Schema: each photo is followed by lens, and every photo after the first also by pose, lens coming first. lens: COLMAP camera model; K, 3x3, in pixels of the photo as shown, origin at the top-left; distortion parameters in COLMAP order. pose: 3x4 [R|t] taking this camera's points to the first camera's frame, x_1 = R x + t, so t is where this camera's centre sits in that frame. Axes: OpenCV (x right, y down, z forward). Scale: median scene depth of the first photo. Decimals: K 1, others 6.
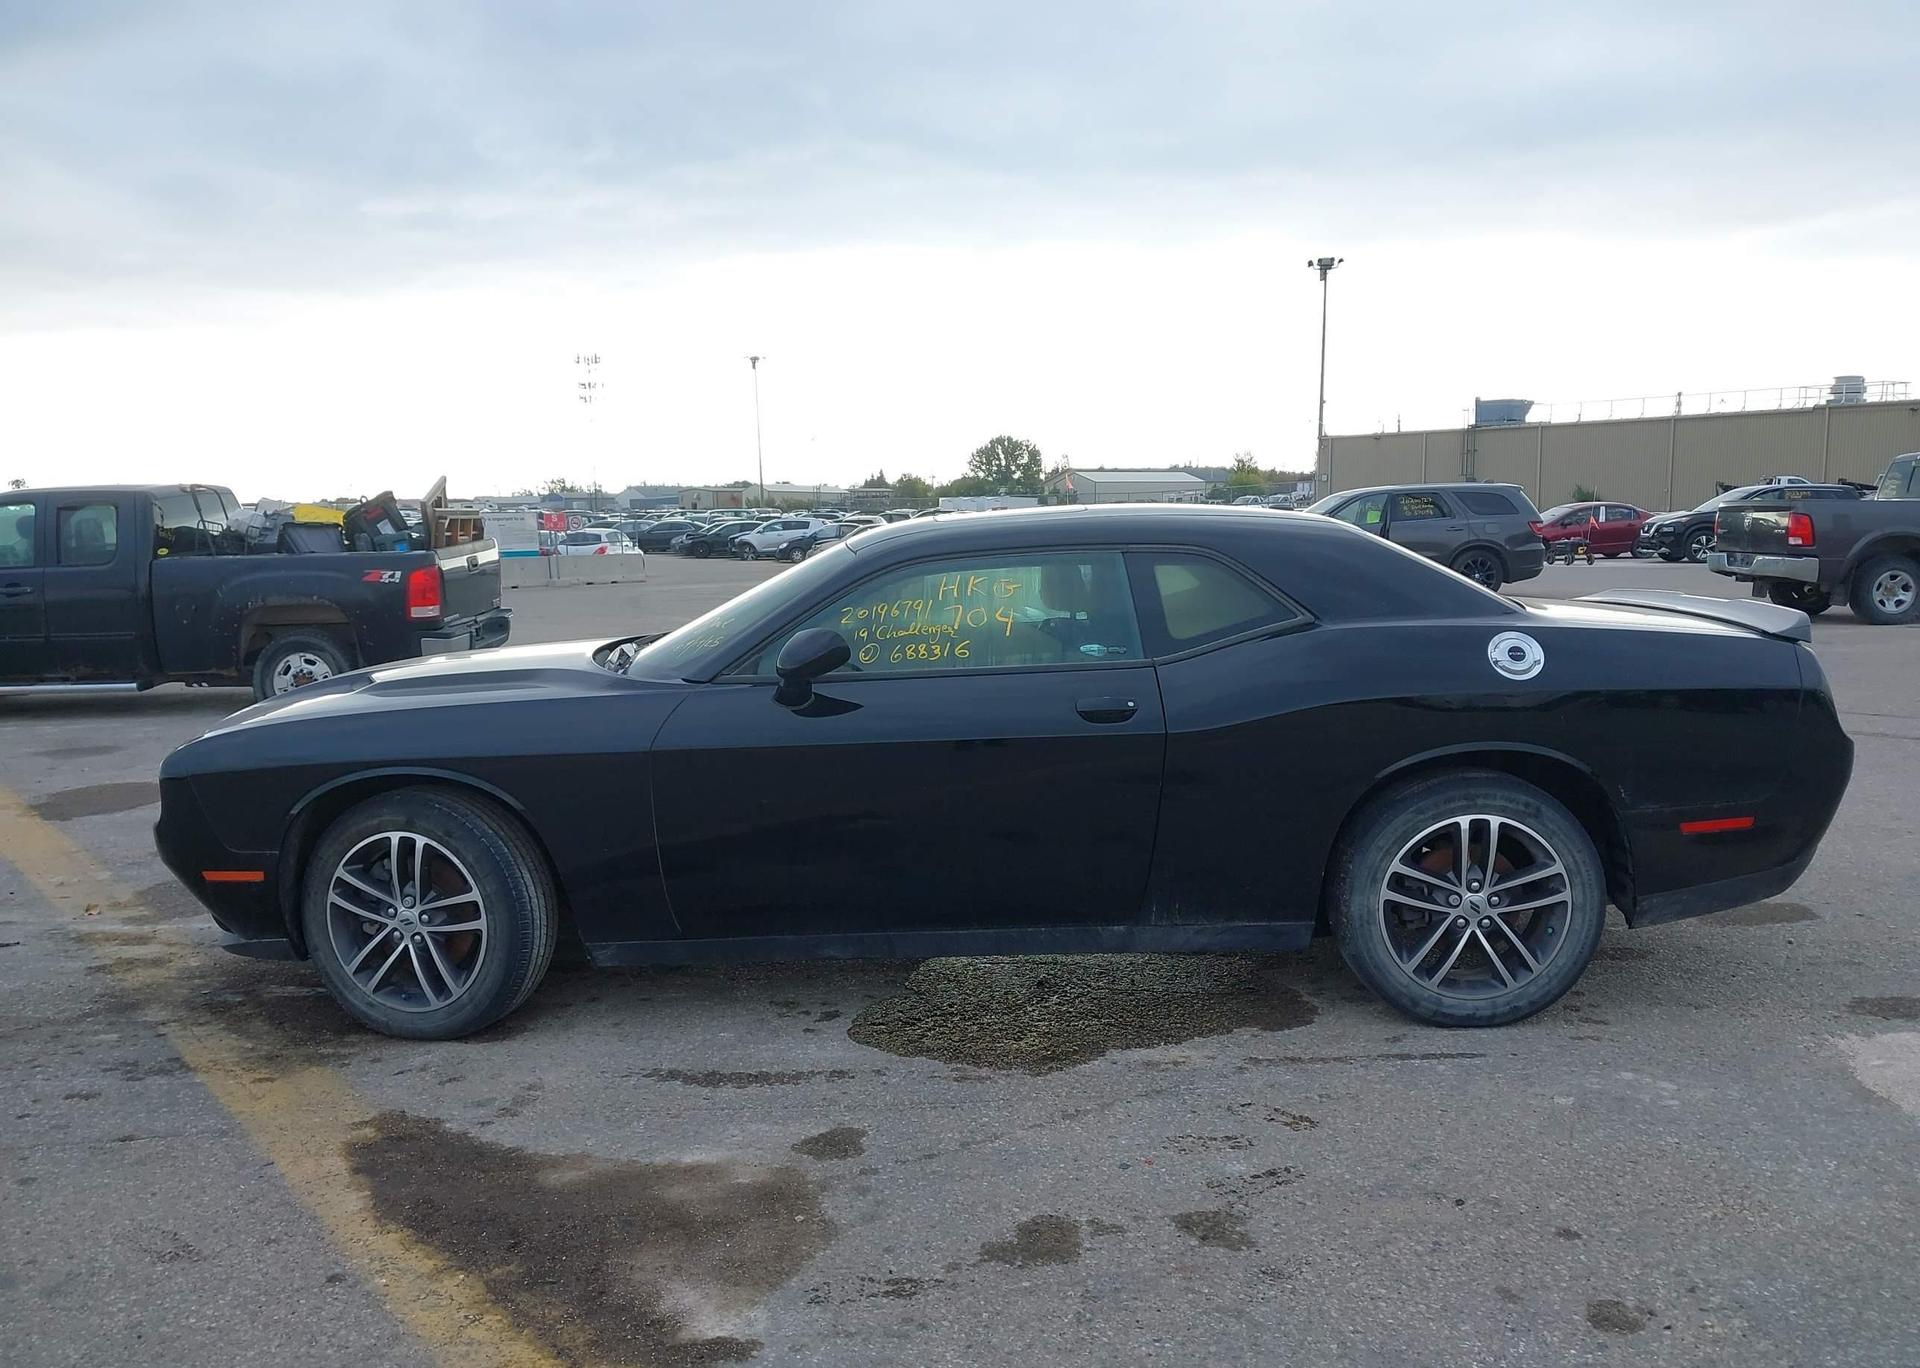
lens RADIAL K [[1505.3, 0, 948.6], [0, 1505.3, 704.2], [0, 0, 1]] dist [0.040966, -0.062685]
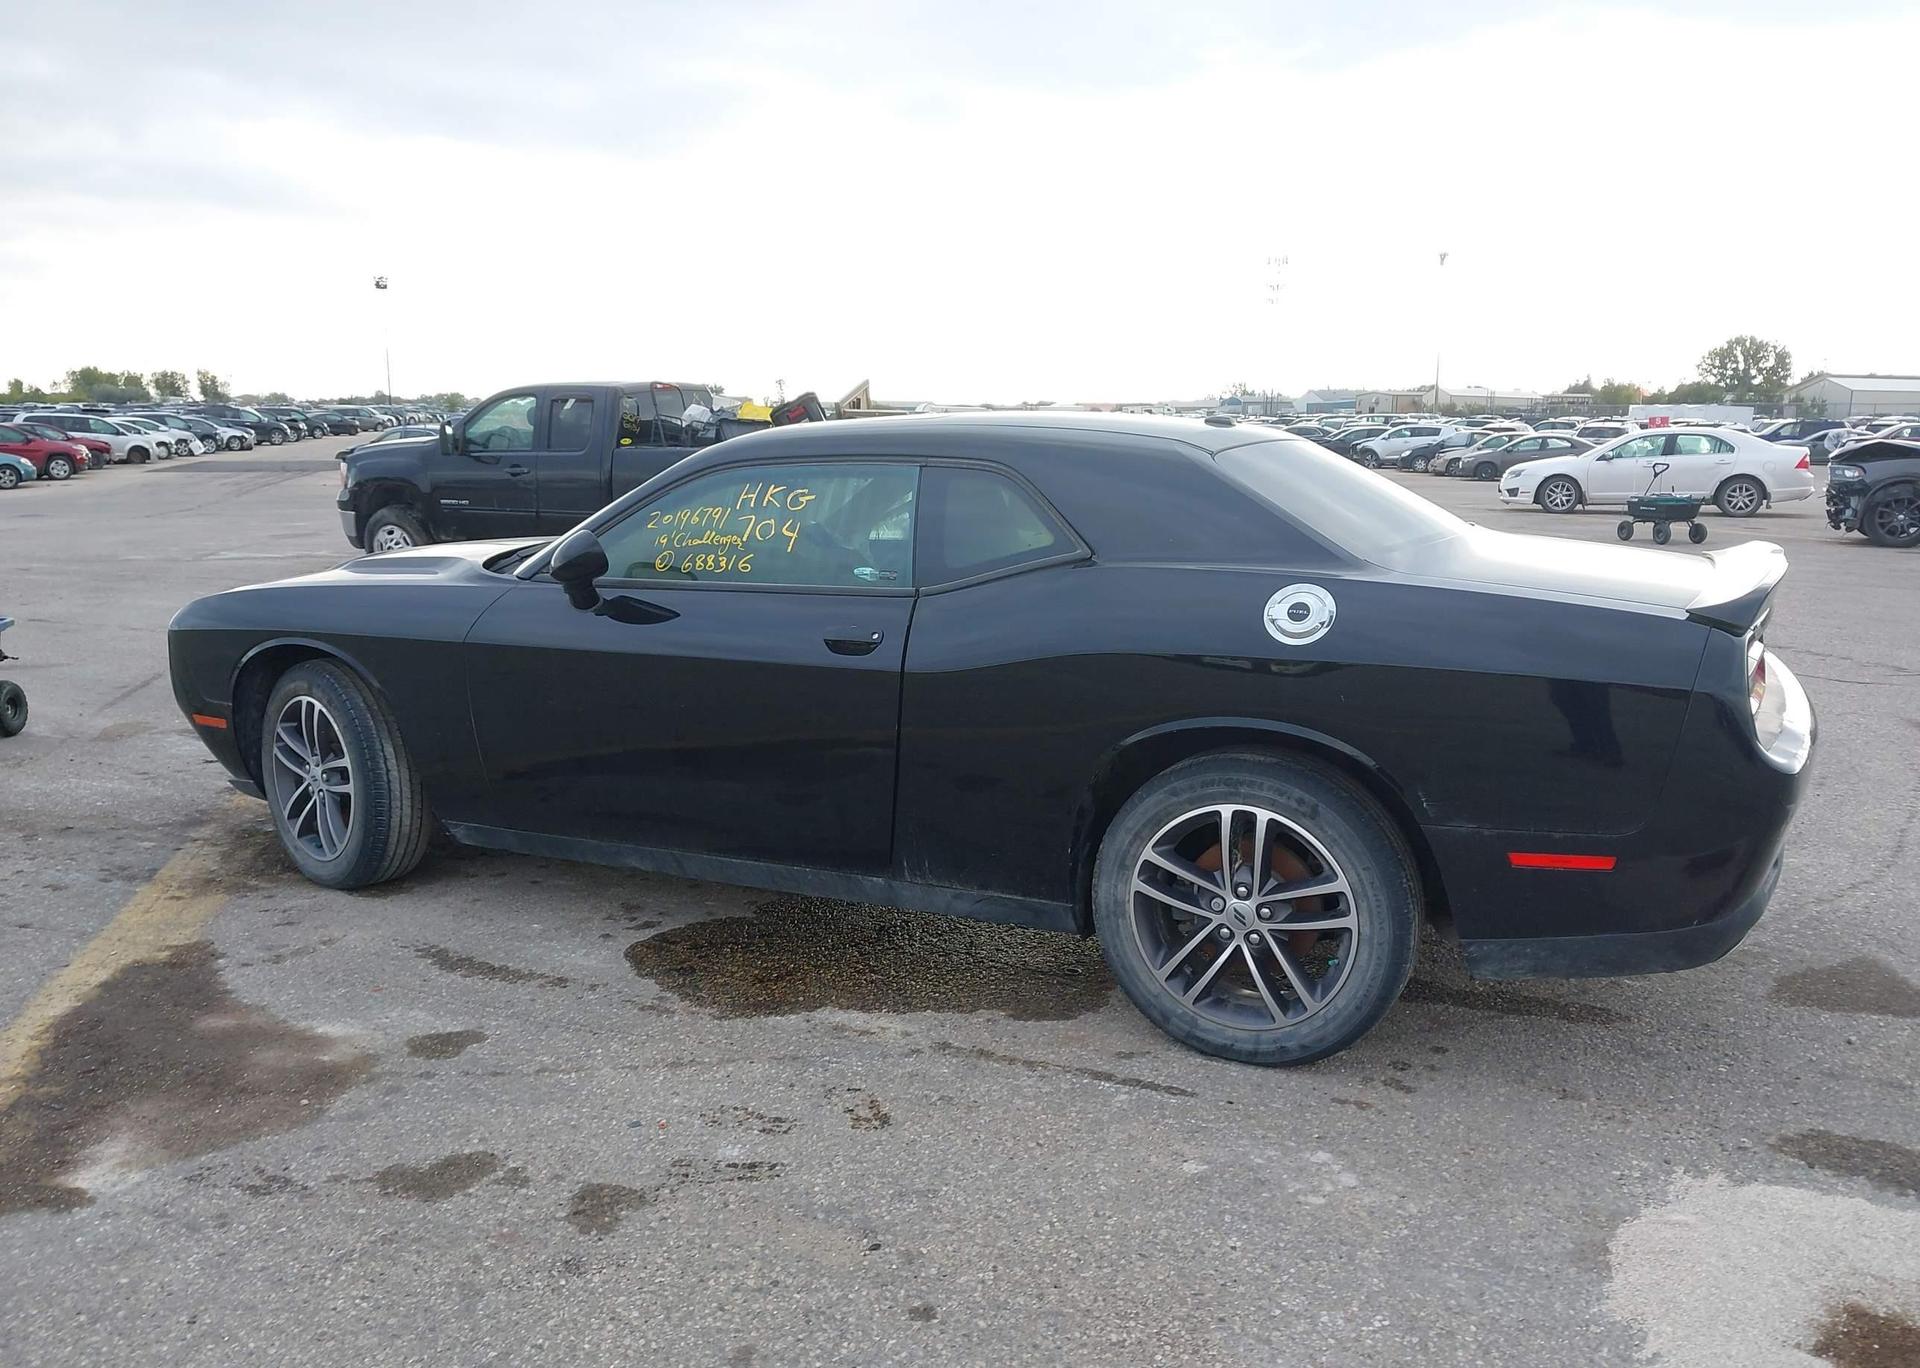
lens RADIAL K [[1505.3, 0, 946.6], [0, 1505.3, 679.8], [0, 0, 1]] dist [0.040966, -0.062685]
pose [[0.903951, 0.094155, -0.417143, 0.528206], [-0.074655, 0.995226, 0.062859, -0.032973], [0.421070, -0.025680, 0.906665, 0.193894]]
